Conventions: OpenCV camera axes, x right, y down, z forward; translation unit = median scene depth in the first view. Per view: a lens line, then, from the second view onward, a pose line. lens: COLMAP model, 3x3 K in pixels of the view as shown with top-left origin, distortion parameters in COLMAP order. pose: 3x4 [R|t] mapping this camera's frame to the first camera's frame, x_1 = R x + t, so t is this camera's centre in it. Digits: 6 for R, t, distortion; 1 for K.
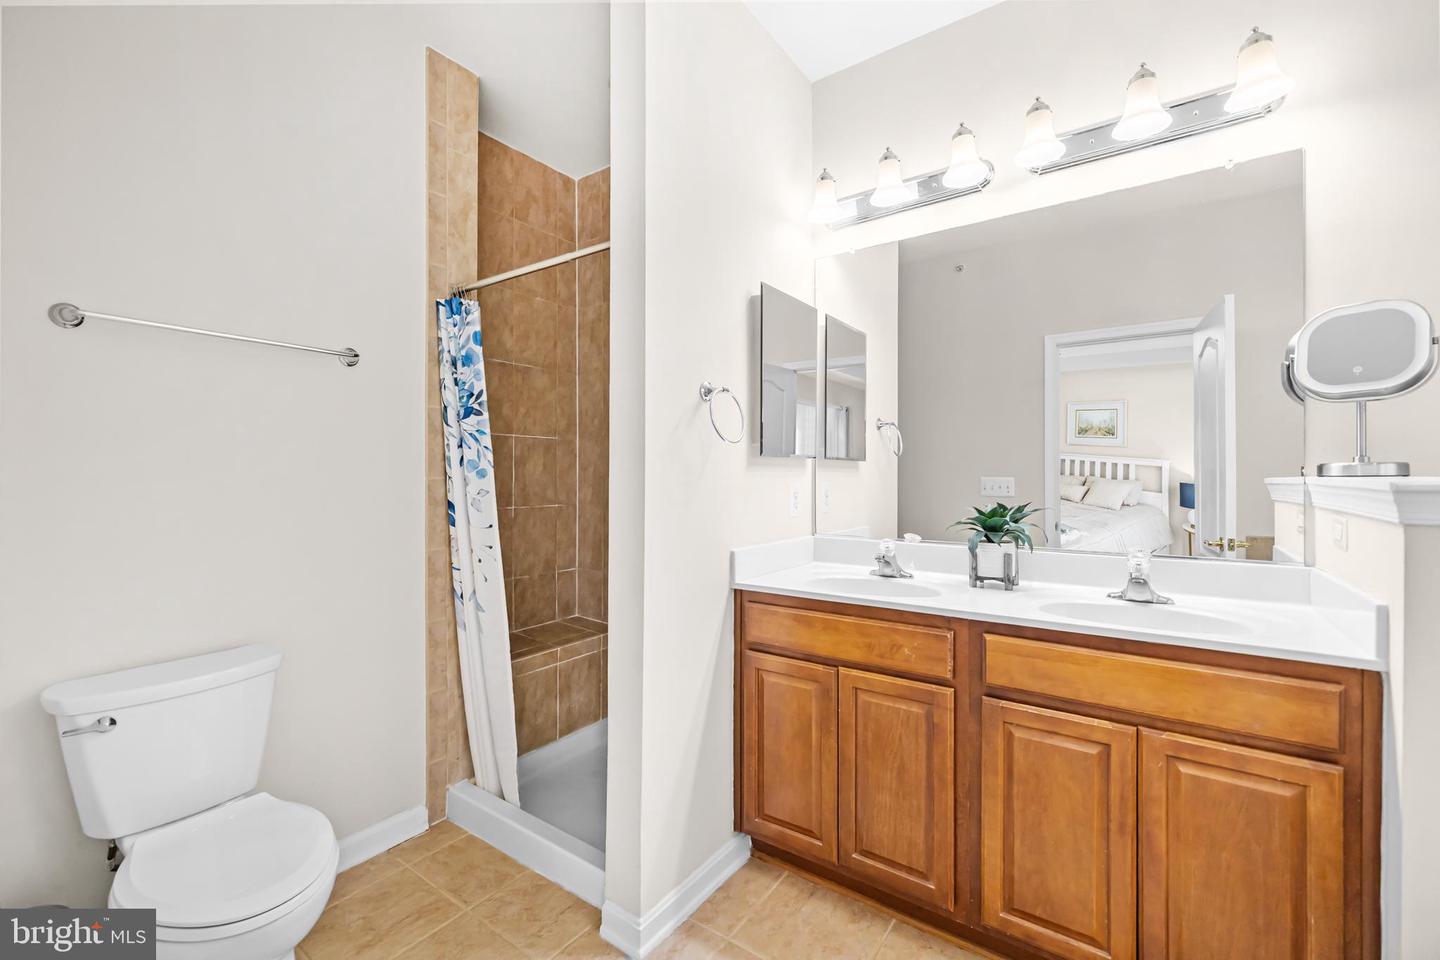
lens RADIAL K [[601.0, 0, 714.9], [0, 601.0, 471.5], [0, 0, 1]] dist [-0.000842, 0.000195]
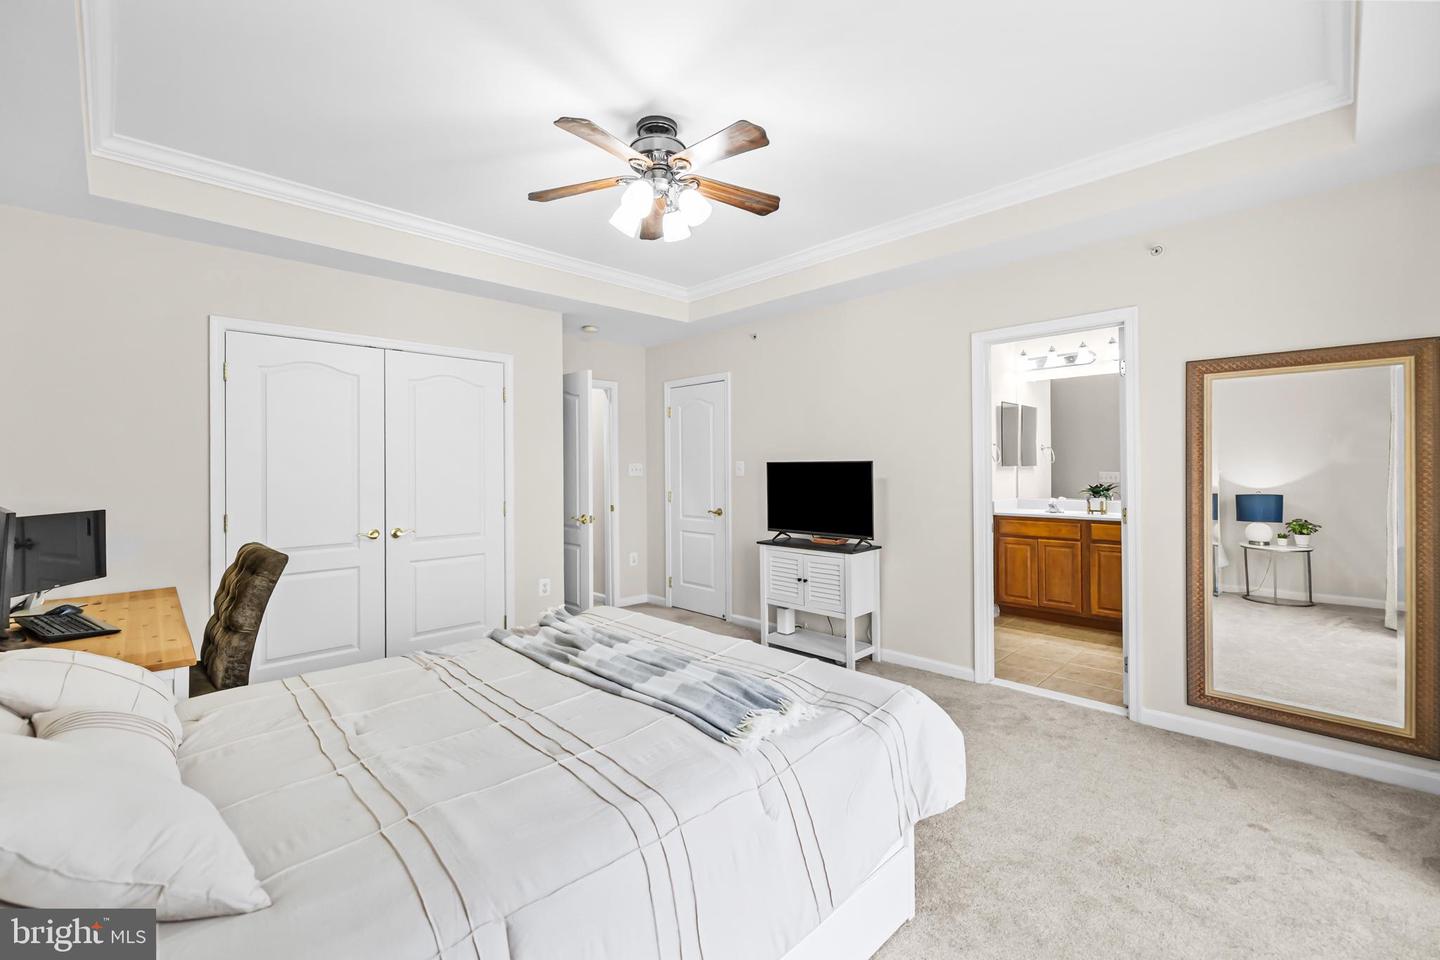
lens RADIAL K [[616.5, 0, 696.2], [0, 616.5, 457.9], [0, 0, 1]] dist [0.002802, 0.000237]
pose [[0.982221, -0.006946, -0.187600, -0.889566], [0.005822, 0.999962, -0.006540, -0.062813], [0.187639, 0.005332, 0.982224, -2.340234]]
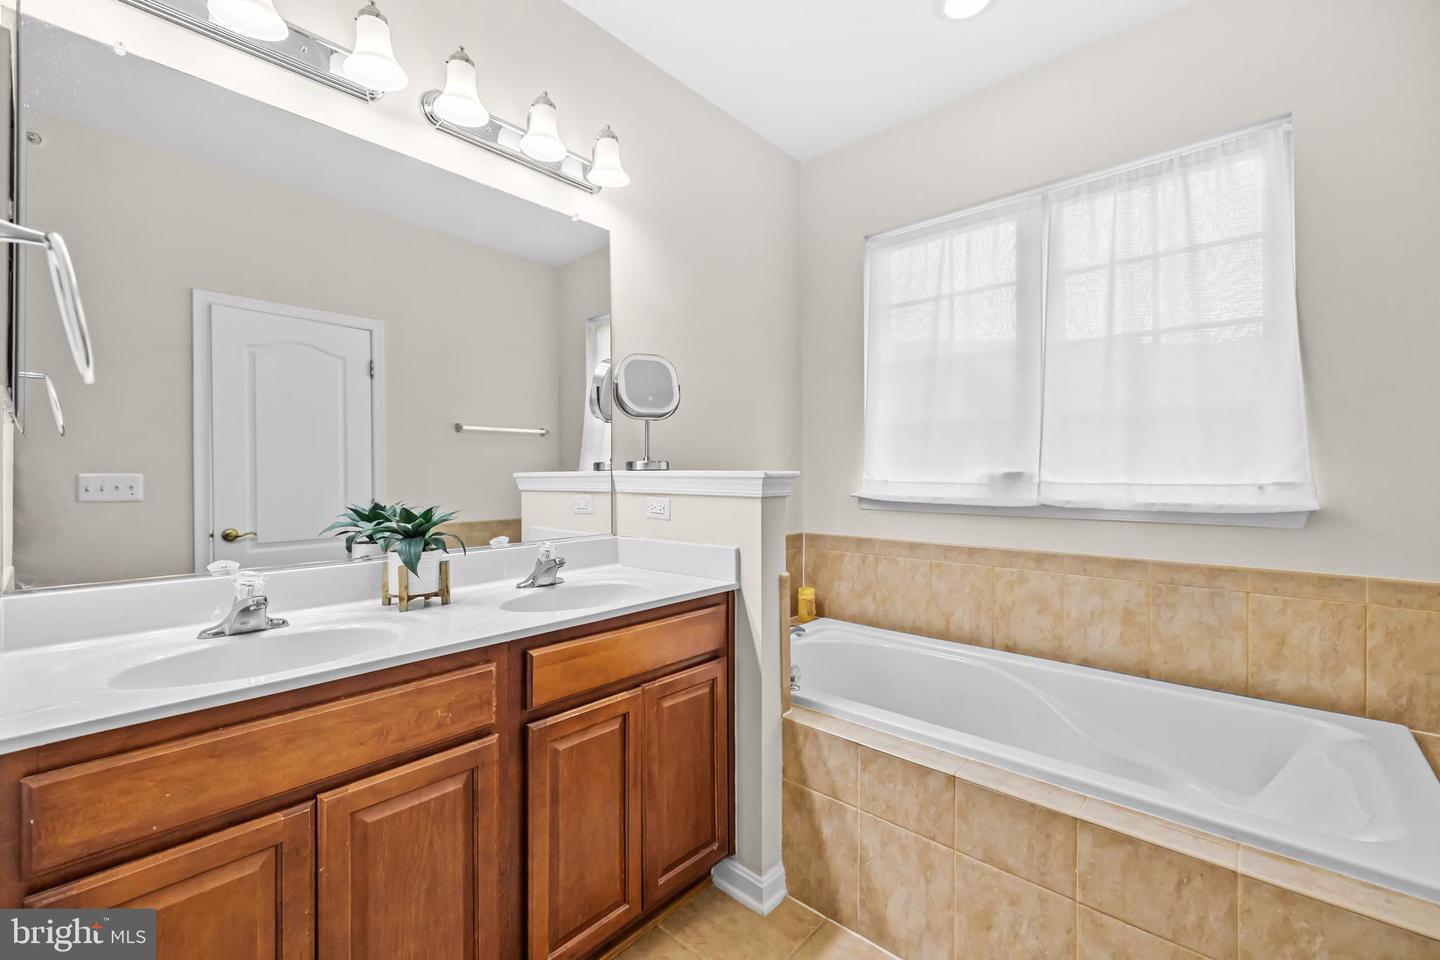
lens RADIAL K [[601.0, 0, 714.9], [0, 601.0, 471.5], [0, 0, 1]] dist [-0.000842, 0.000195]
pose [[0.117396, 0.004828, 0.993073, -0.334112], [-0.003979, 0.999982, -0.004391, 0.014652], [-0.993077, -0.003436, 0.117413, 0.569456]]
